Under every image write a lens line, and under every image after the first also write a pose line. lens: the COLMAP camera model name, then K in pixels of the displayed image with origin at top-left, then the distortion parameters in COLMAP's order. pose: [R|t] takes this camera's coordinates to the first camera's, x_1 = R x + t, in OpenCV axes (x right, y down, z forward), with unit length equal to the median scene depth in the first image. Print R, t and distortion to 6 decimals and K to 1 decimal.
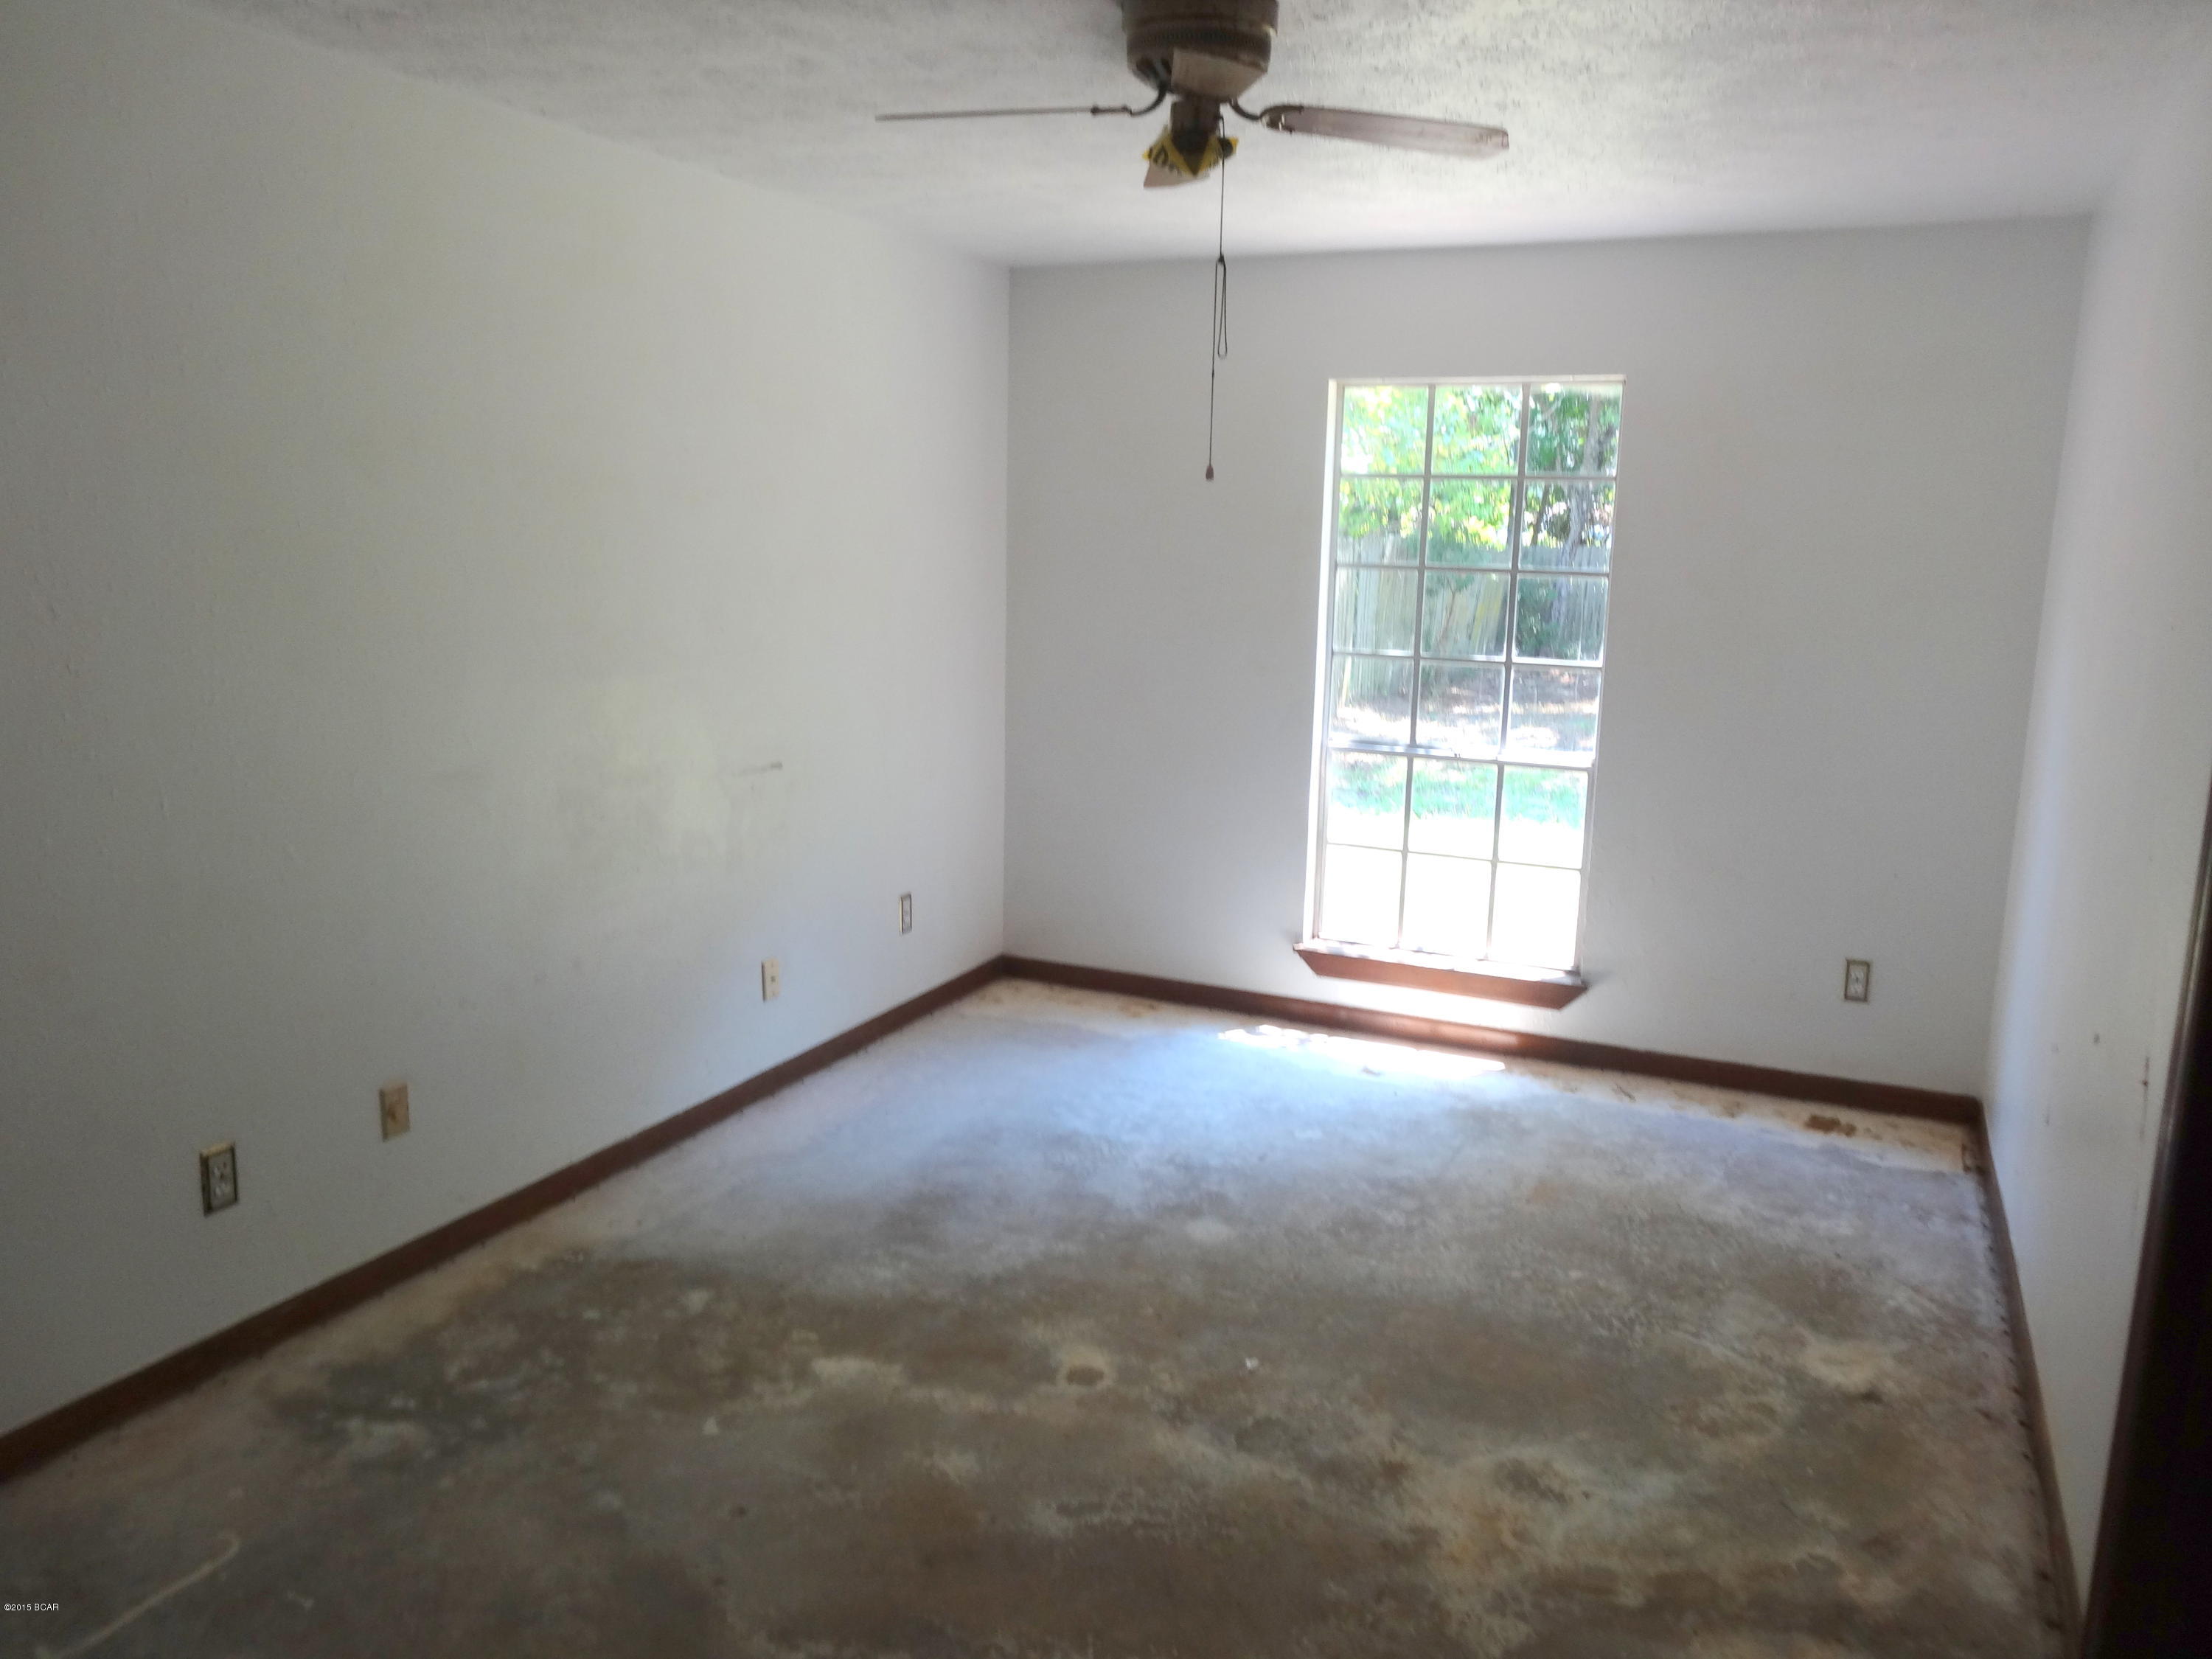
lens RADIAL K [[1623.8, 0, 1106.0], [0, 1623.8, 829.5], [0, 0, 1]] dist [-0.006963, -0.002174]
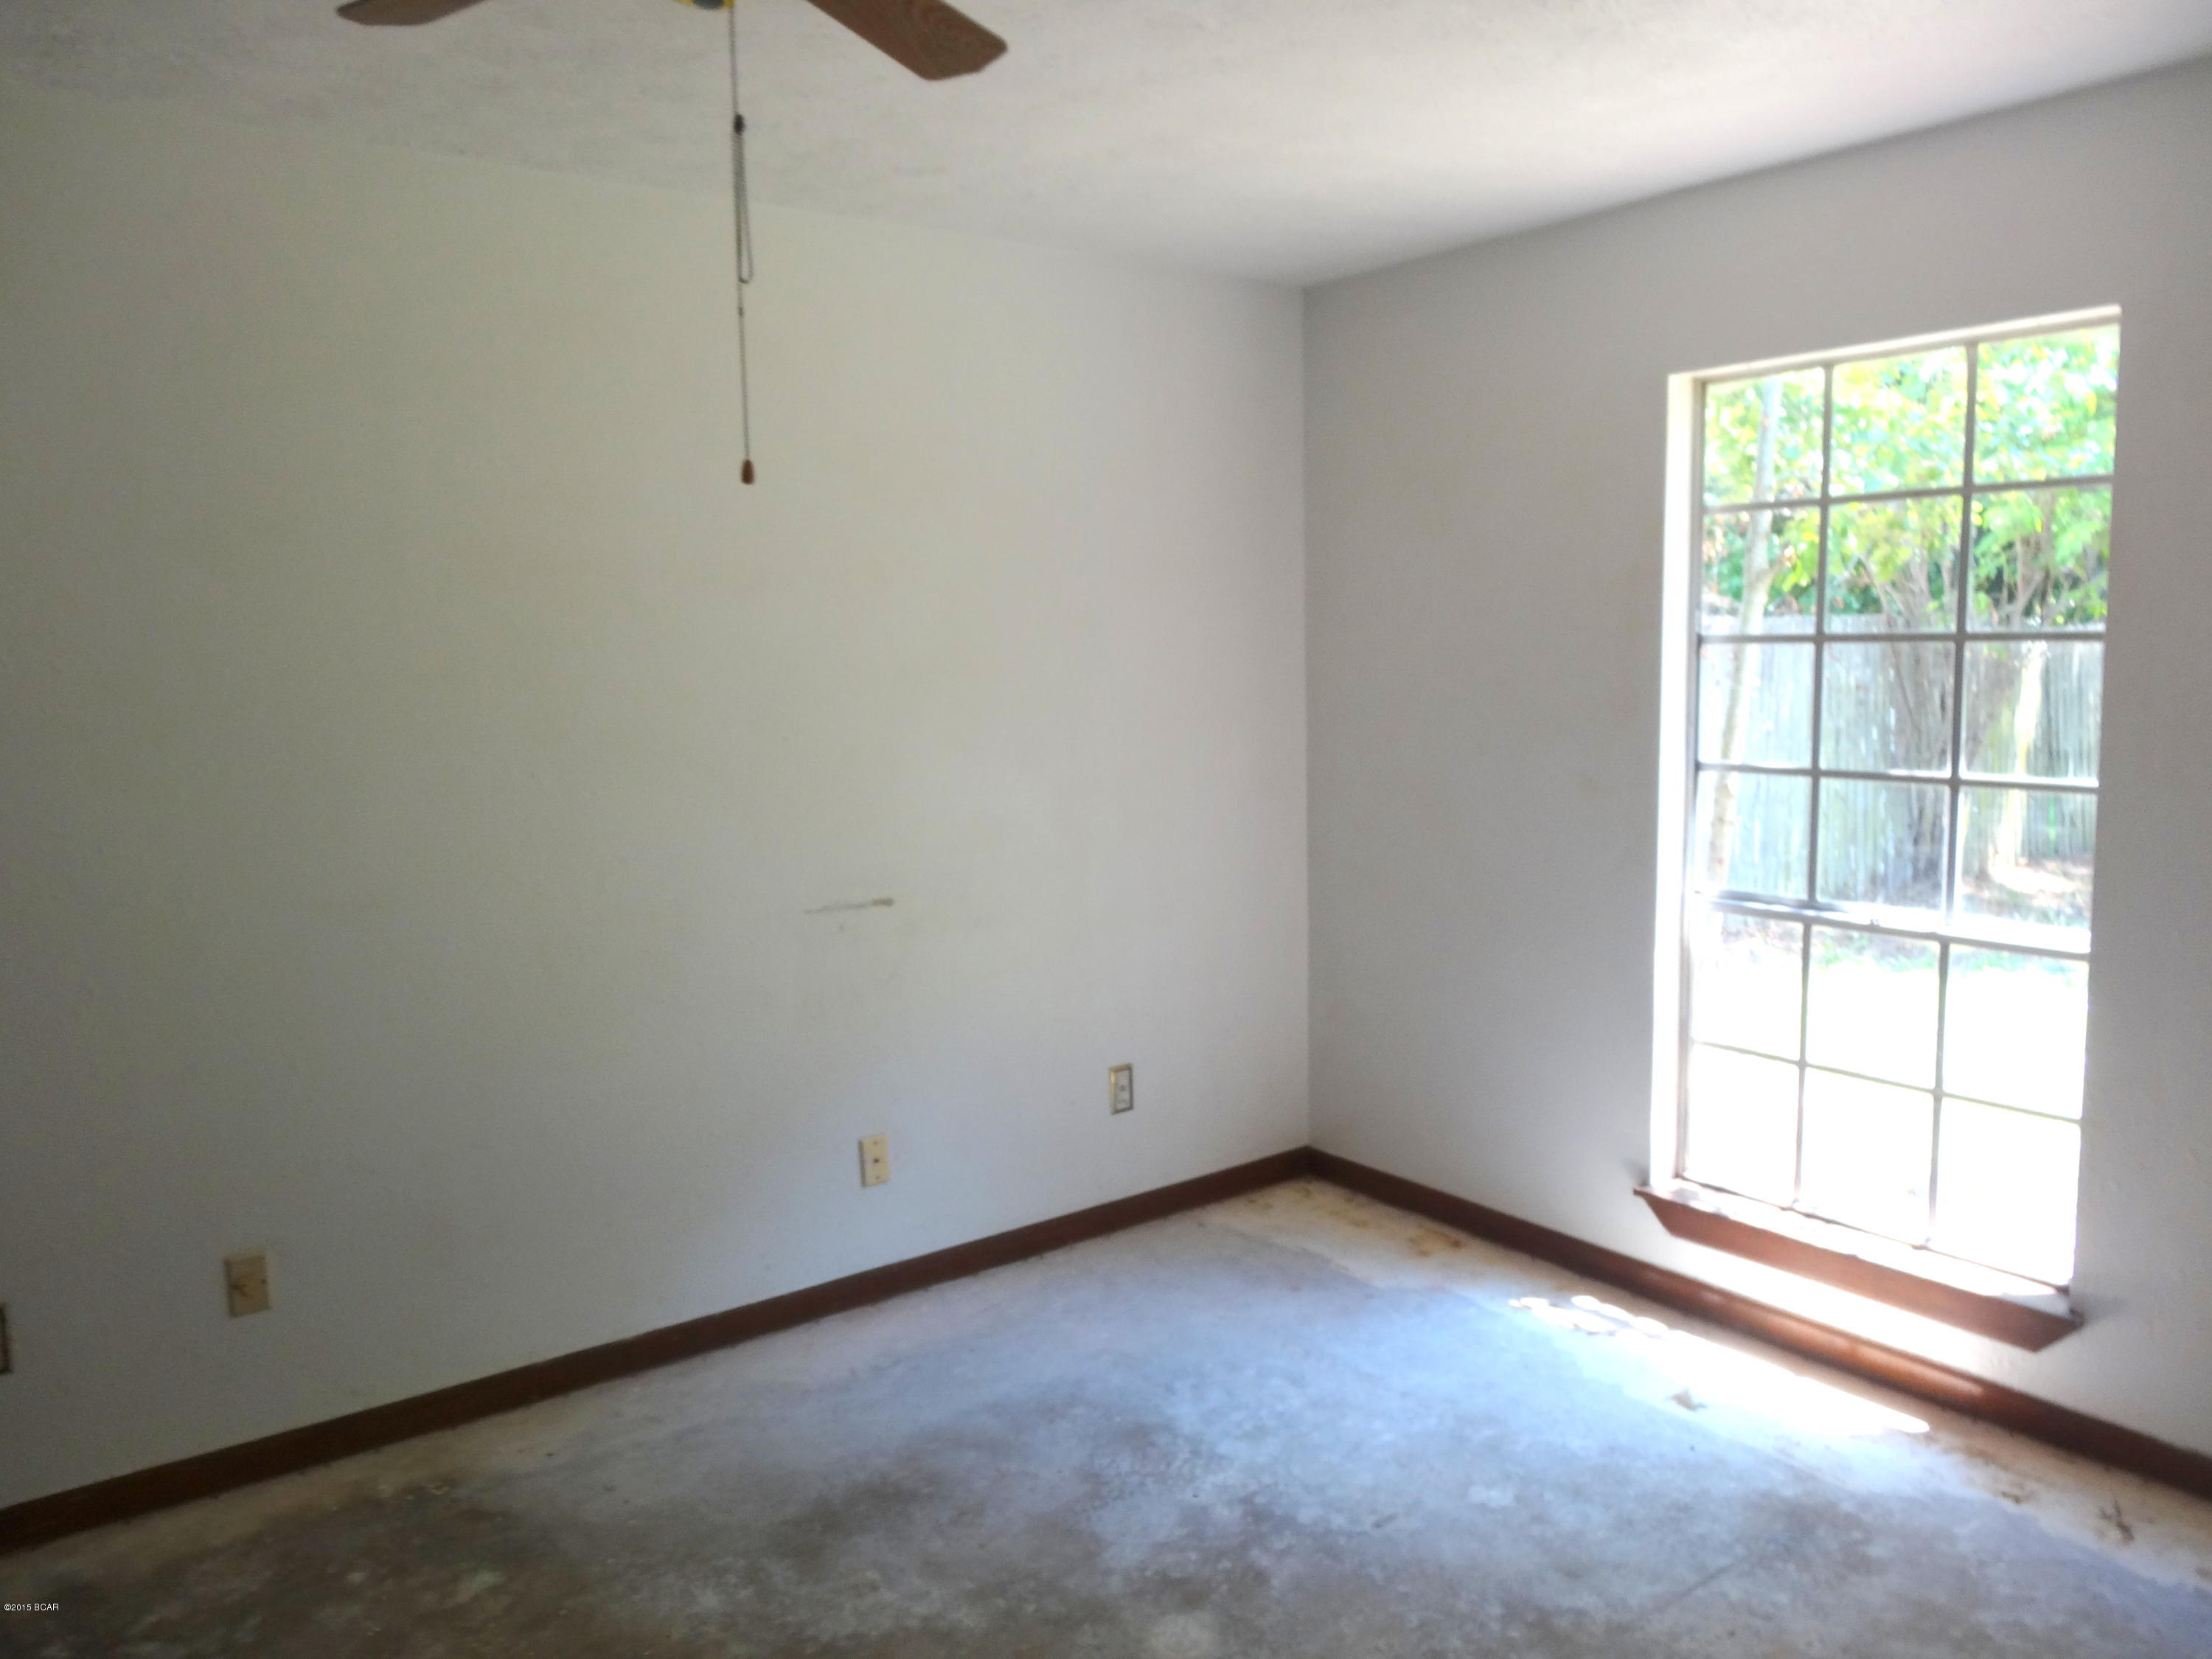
lens RADIAL K [[1618.7, 0, 1106.0], [0, 1618.7, 829.5], [0, 0, 1]] dist [-0.001936, -0.001474]
pose [[0.879041, 0.016886, -0.476447, 0.308028], [-0.050891, 0.996986, -0.058559, -0.035829], [0.474022, 0.075723, 0.877251, 0.345710]]
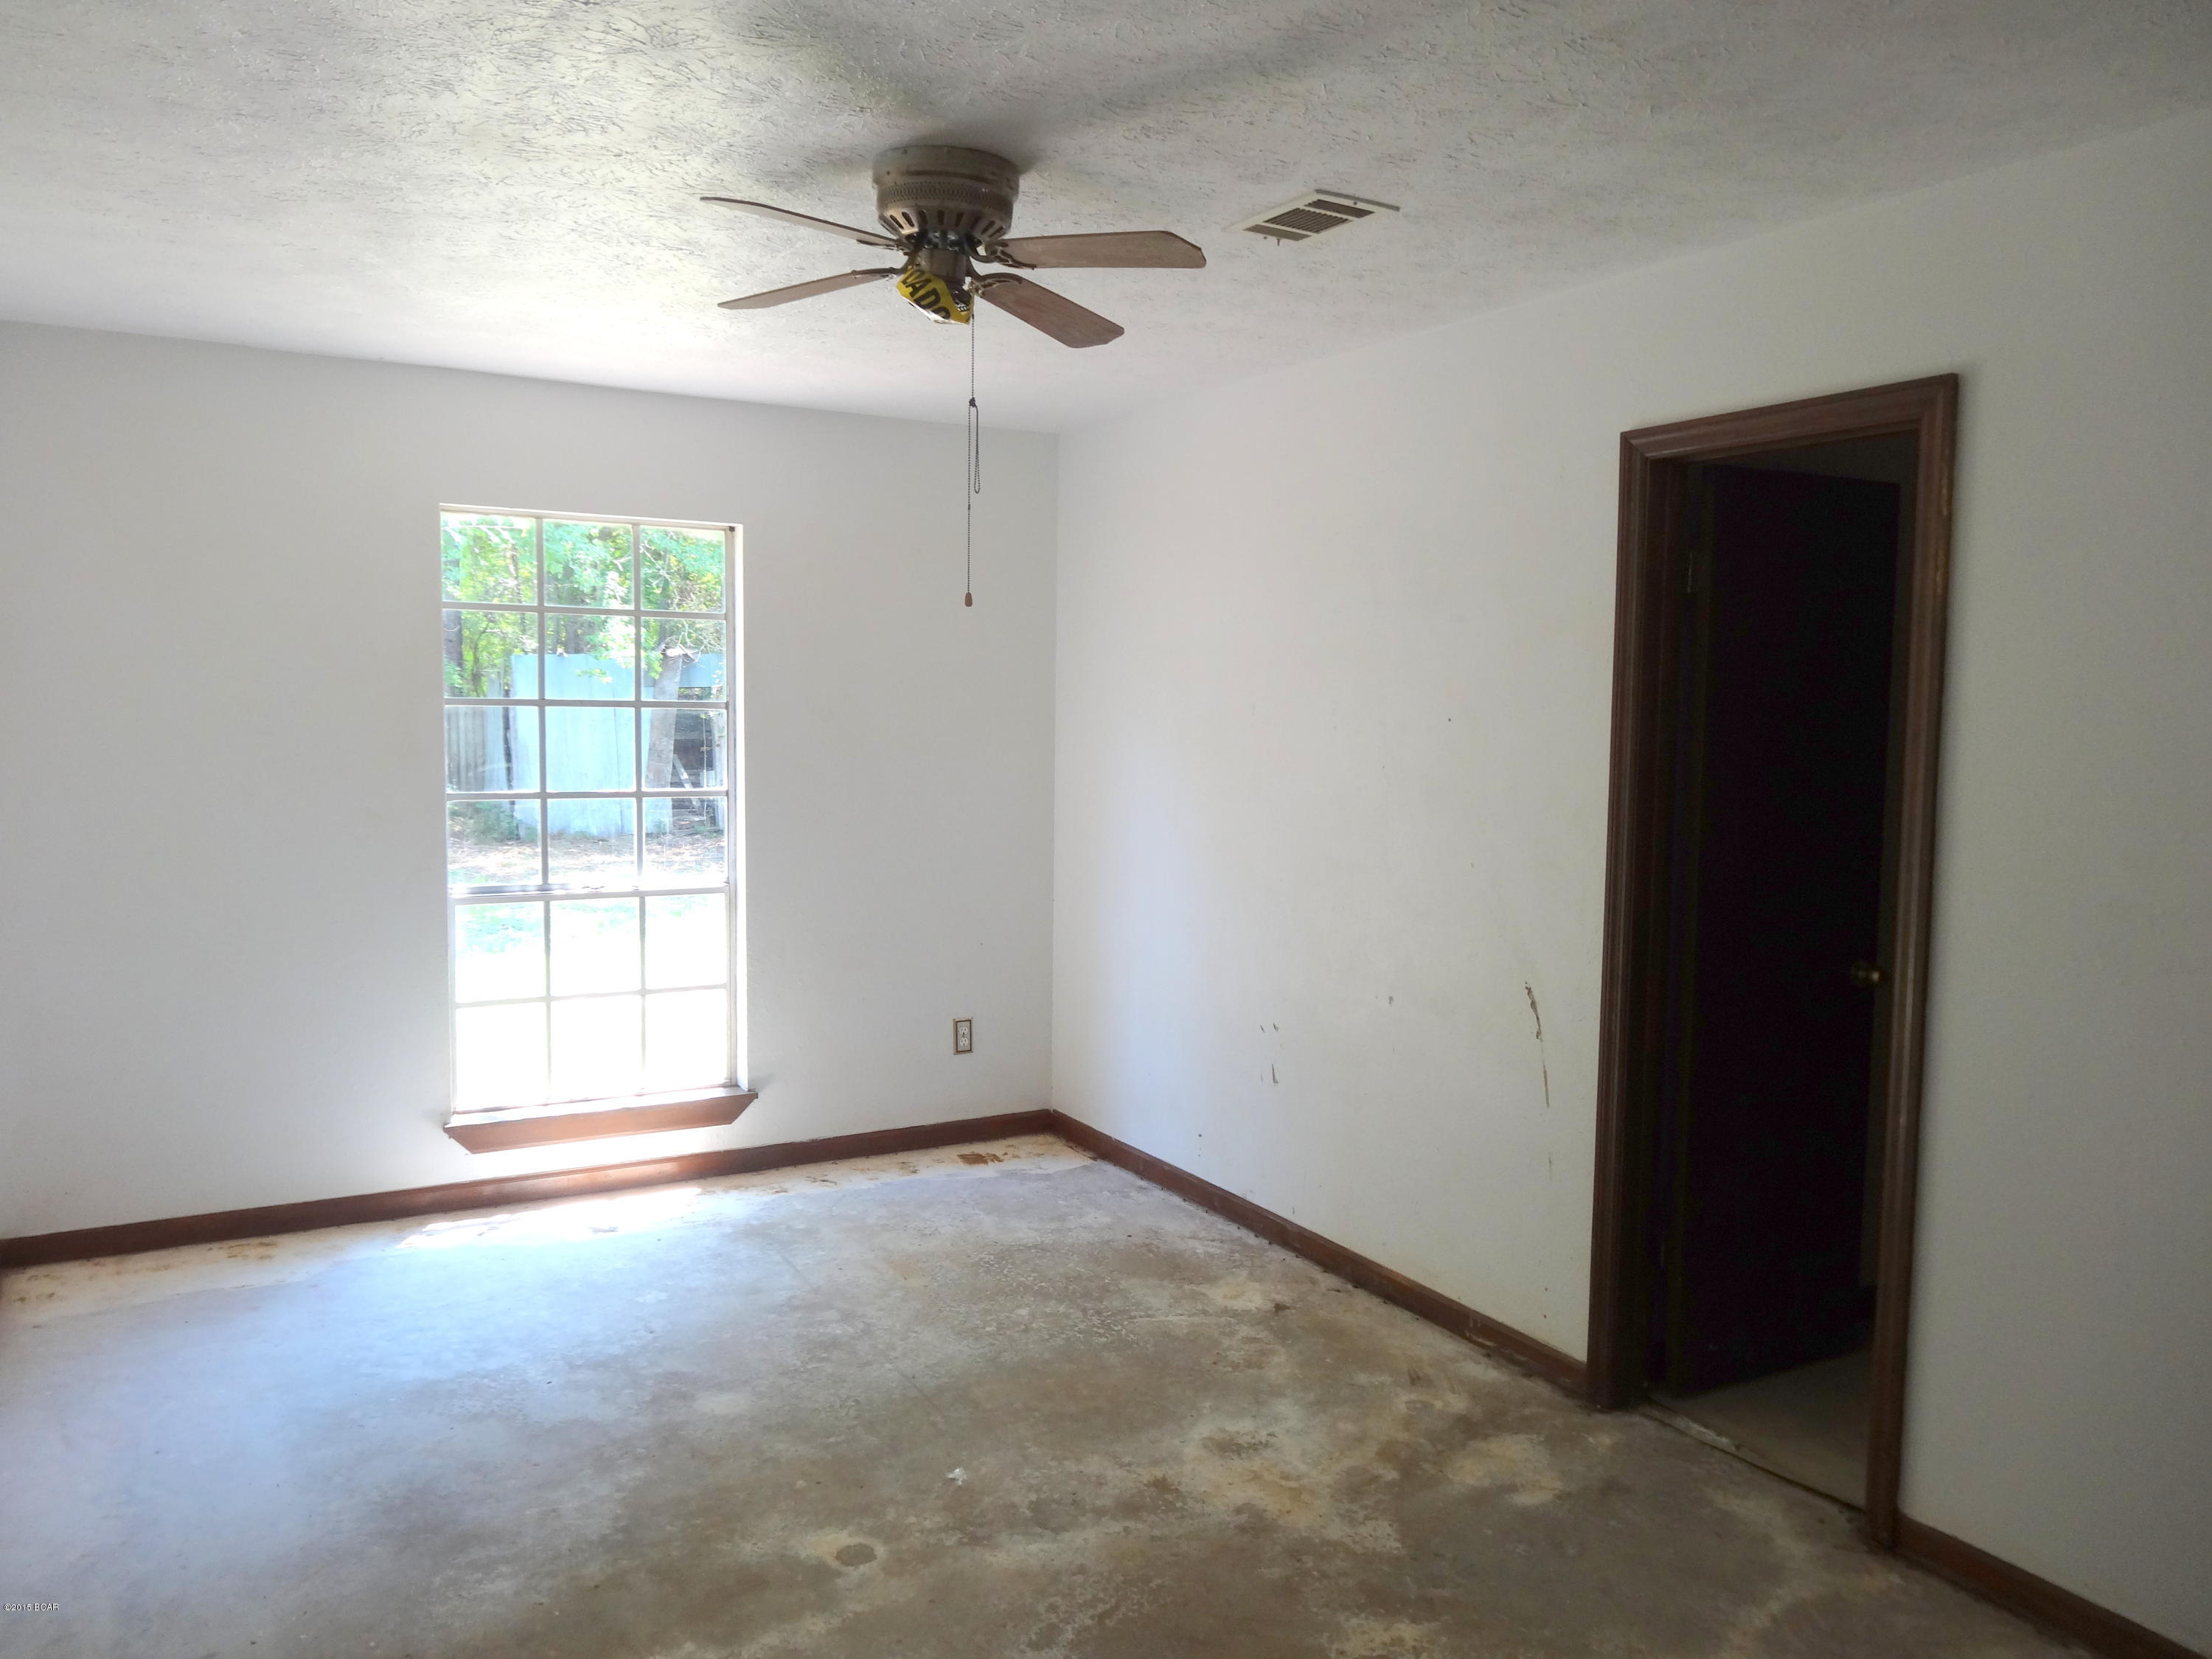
lens RADIAL K [[1618.7, 0, 1106.0], [0, 1618.7, 829.5], [0, 0, 1]] dist [-0.001936, -0.001474]
pose [[0.577646, -0.077485, 0.812602, -0.482748], [0.150165, 0.988582, -0.012480, -0.029636], [-0.802356, 0.129233, 0.582686, 0.217132]]
